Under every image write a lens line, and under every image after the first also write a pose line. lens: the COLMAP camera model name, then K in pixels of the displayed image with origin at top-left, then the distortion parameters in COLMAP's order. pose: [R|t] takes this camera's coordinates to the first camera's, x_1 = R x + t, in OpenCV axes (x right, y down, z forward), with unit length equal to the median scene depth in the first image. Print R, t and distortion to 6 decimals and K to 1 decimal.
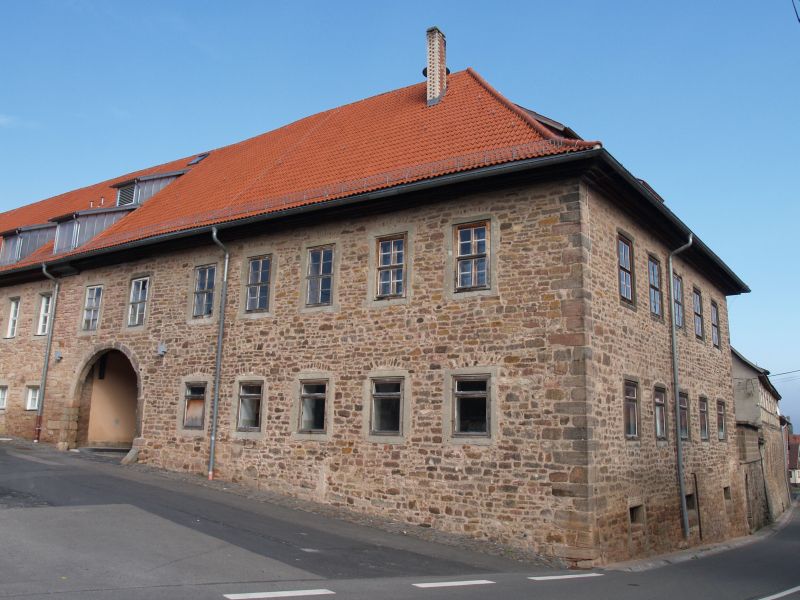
lens RADIAL K [[656.1, 0, 398.6], [0, 656.1, 299.6], [0, 0, 1]] dist [-0.127248, 0.077090]
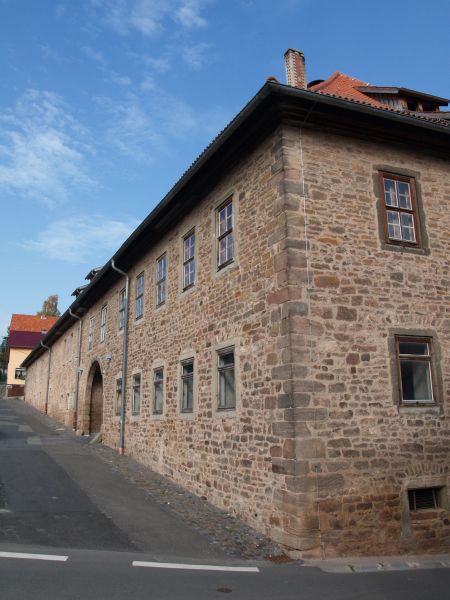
lens RADIAL K [[492.1, 0, 224.0], [0, 492.1, 300.2], [0, 0, 1]] dist [-0.127248, 0.077090]
pose [[0.845900, -0.158317, -0.509303, 0.518094], [0.136614, 0.987387, -0.080027, 0.105048], [0.515548, -0.001883, 0.856858, 0.361746]]
